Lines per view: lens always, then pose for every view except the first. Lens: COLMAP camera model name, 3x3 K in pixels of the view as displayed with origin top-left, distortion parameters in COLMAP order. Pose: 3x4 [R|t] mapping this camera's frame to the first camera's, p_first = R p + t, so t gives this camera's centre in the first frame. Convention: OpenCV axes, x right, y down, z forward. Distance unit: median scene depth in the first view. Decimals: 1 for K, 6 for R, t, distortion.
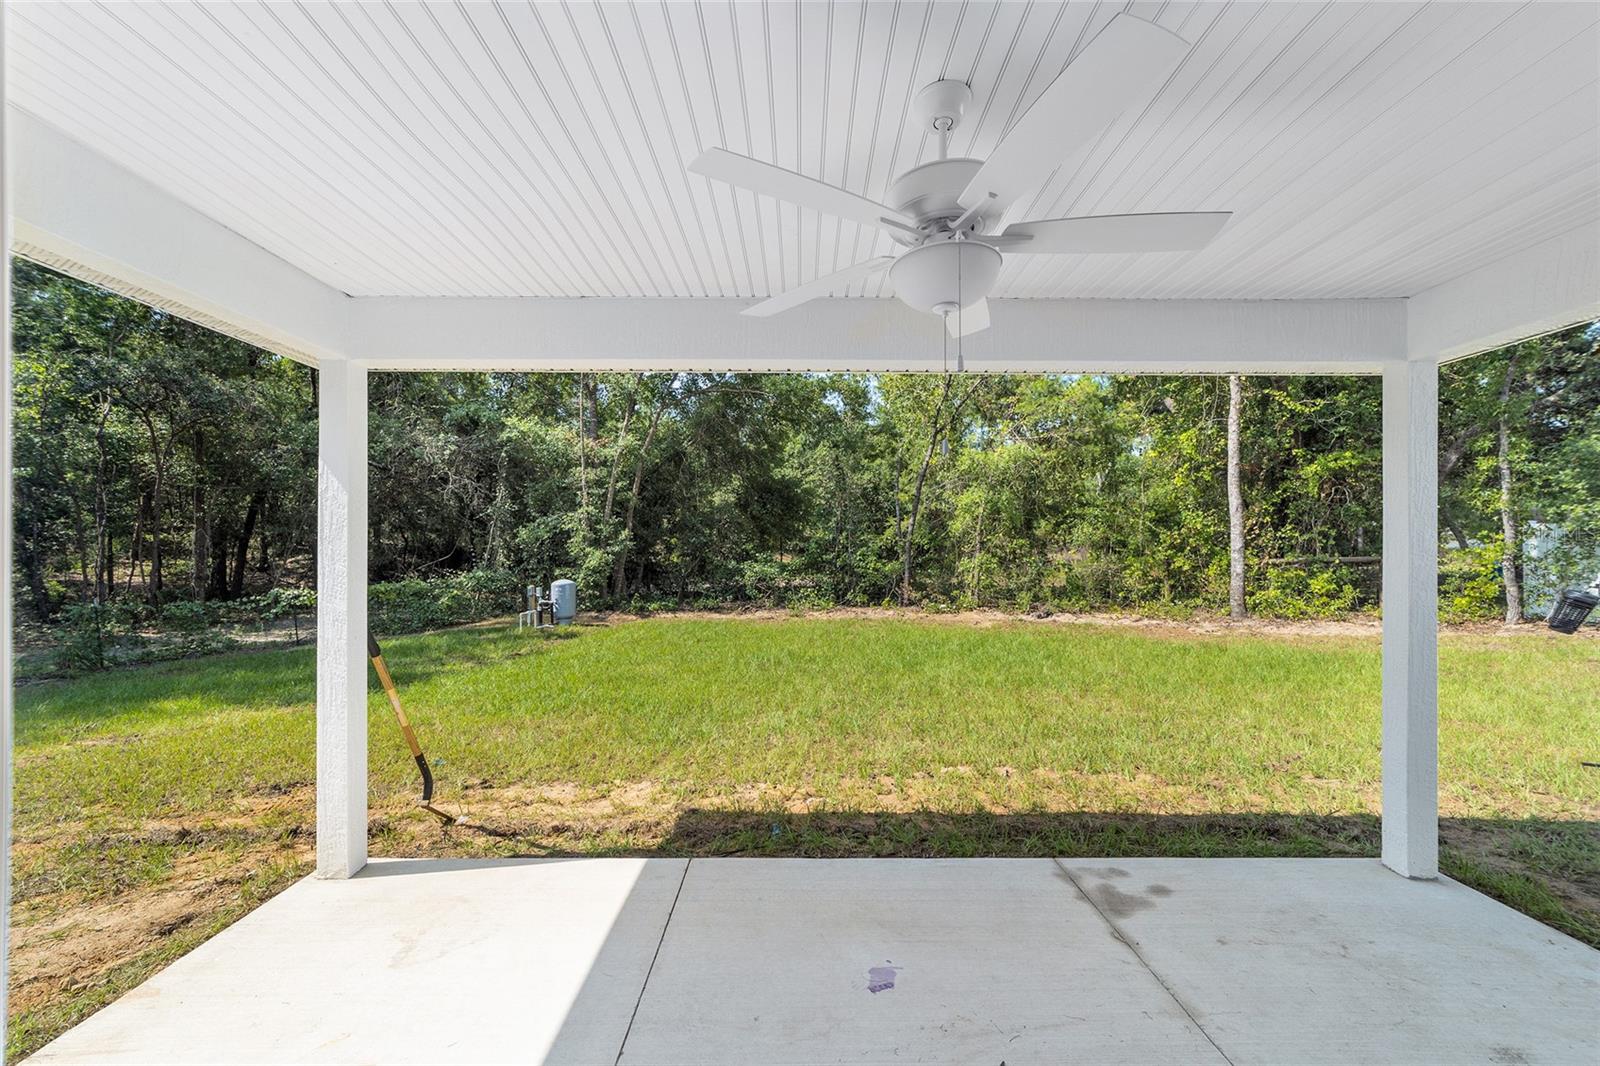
lens RADIAL K [[614.2, 0, 802.9], [0, 614.2, 540.2], [0, 0, 1]] dist [-0.013443, 0.009114]
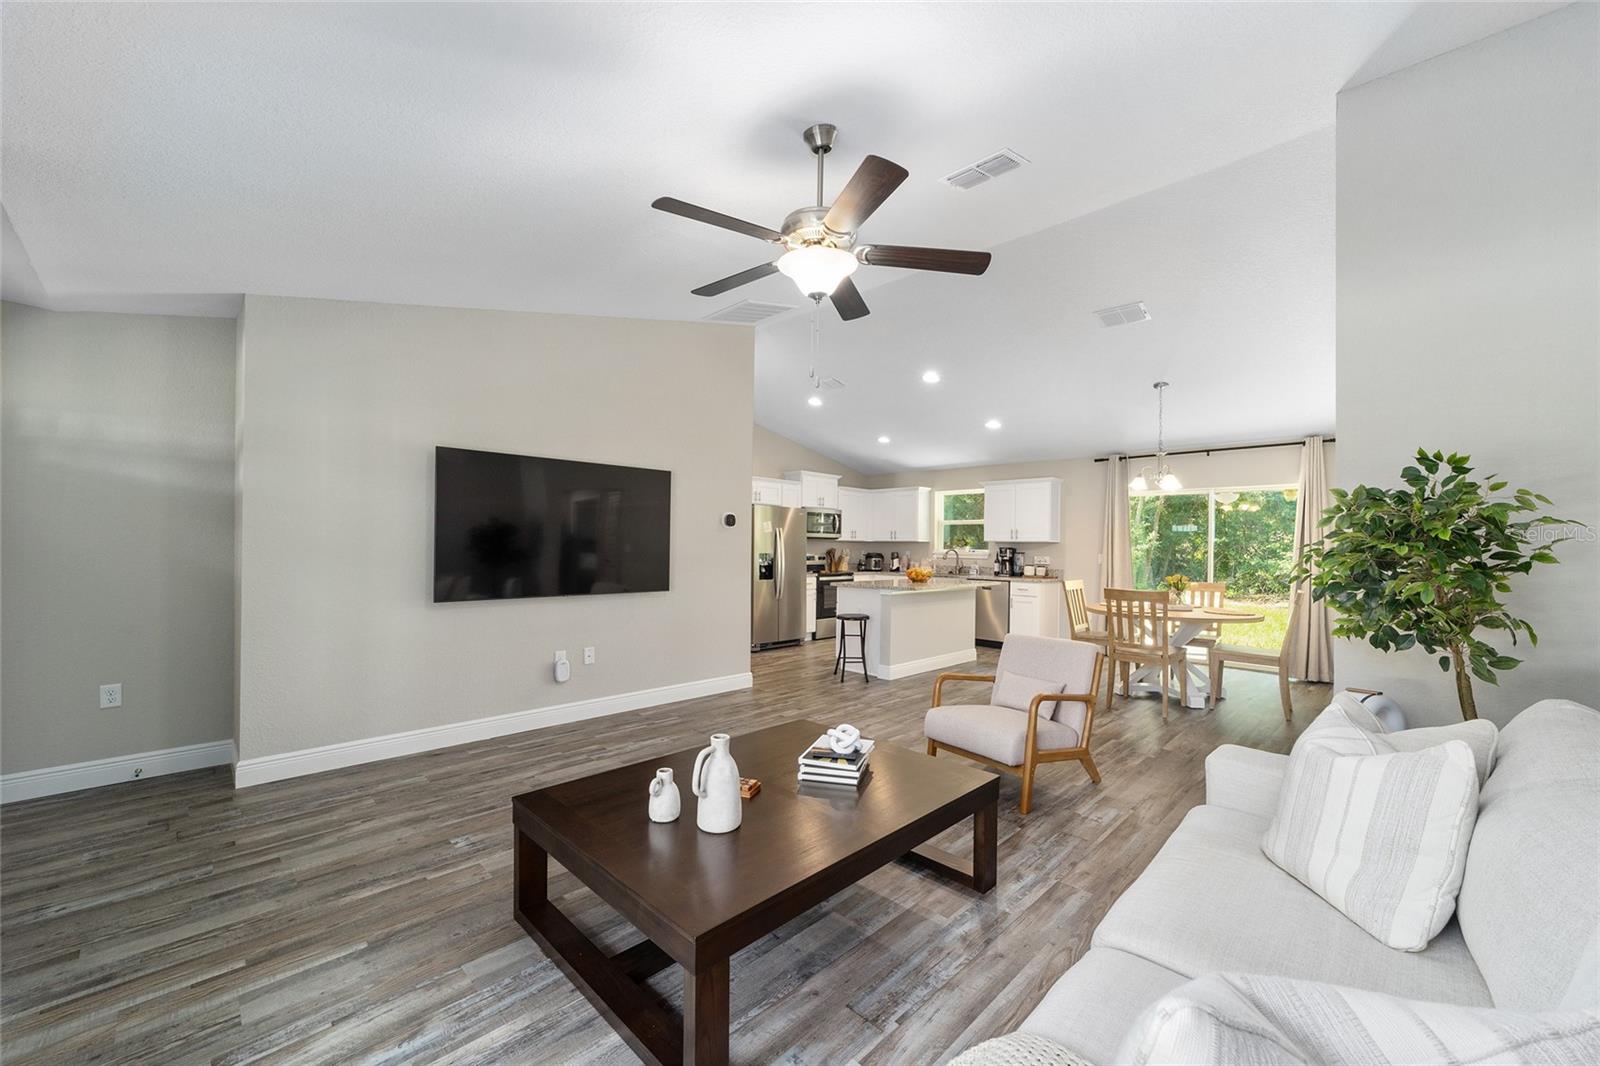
lens RADIAL K [[625.3, 0, 802.2], [0, 625.3, 541.2], [0, 0, 1]] dist [-0.010079, 0.000148]
pose [[0.703628, 0.002388, -0.710565, 0.118609], [0.003433, 0.999971, 0.006760, -0.009750], [0.710561, -0.007196, 0.703599, -0.430529]]
